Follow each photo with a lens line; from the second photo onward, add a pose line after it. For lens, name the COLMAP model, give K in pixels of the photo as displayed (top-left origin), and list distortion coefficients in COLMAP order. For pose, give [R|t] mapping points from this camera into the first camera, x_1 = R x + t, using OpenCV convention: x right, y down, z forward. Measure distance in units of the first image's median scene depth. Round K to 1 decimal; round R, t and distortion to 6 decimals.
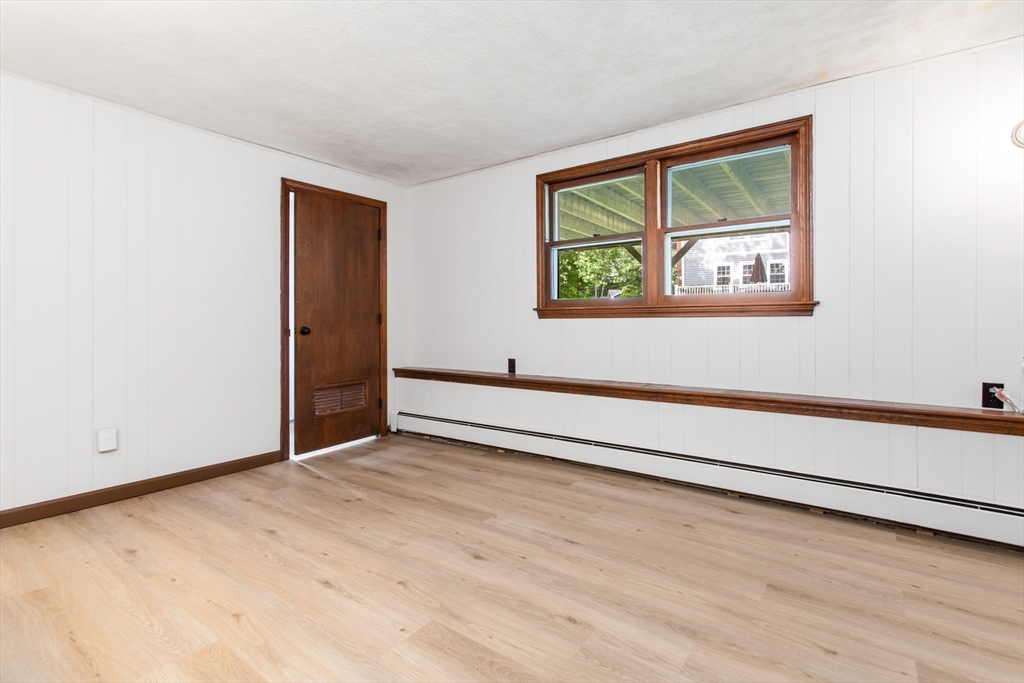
lens RADIAL K [[485.5, 0, 502.7], [0, 485.5, 327.1], [0, 0, 1]] dist [0.001987, -0.000674]
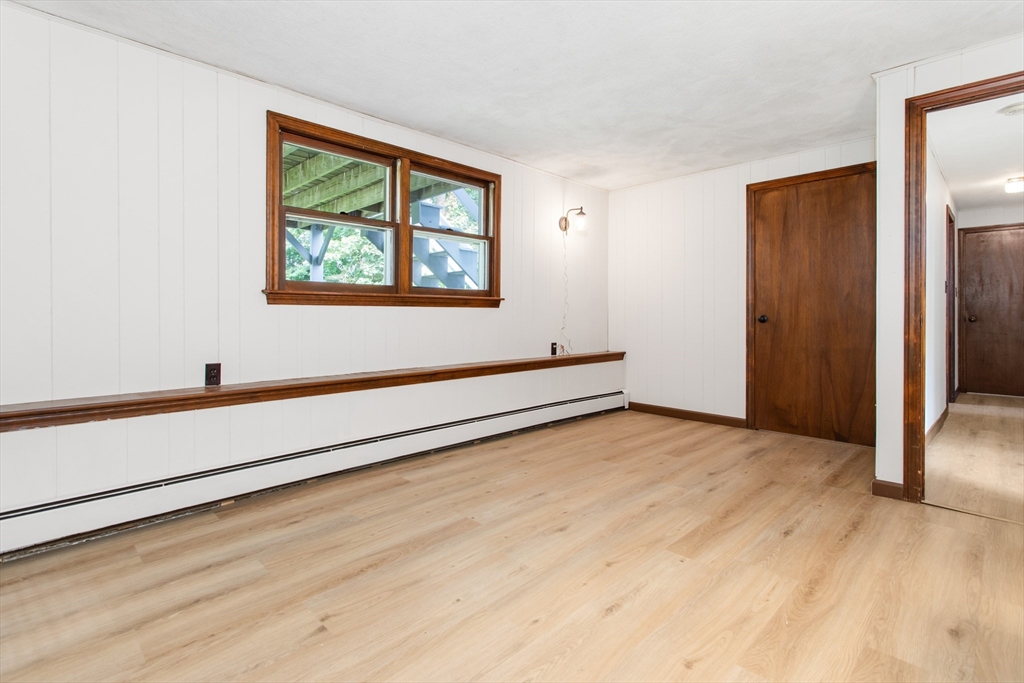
lens RADIAL K [[485.5, 0, 531.8], [0, 485.5, 317.1], [0, 0, 1]] dist [0.001987, -0.000674]
pose [[0.127835, -0.002510, 0.991792, -0.869829], [0.003678, 0.999991, 0.002057, 0.003339], [-0.991789, 0.003385, 0.127843, 0.722279]]
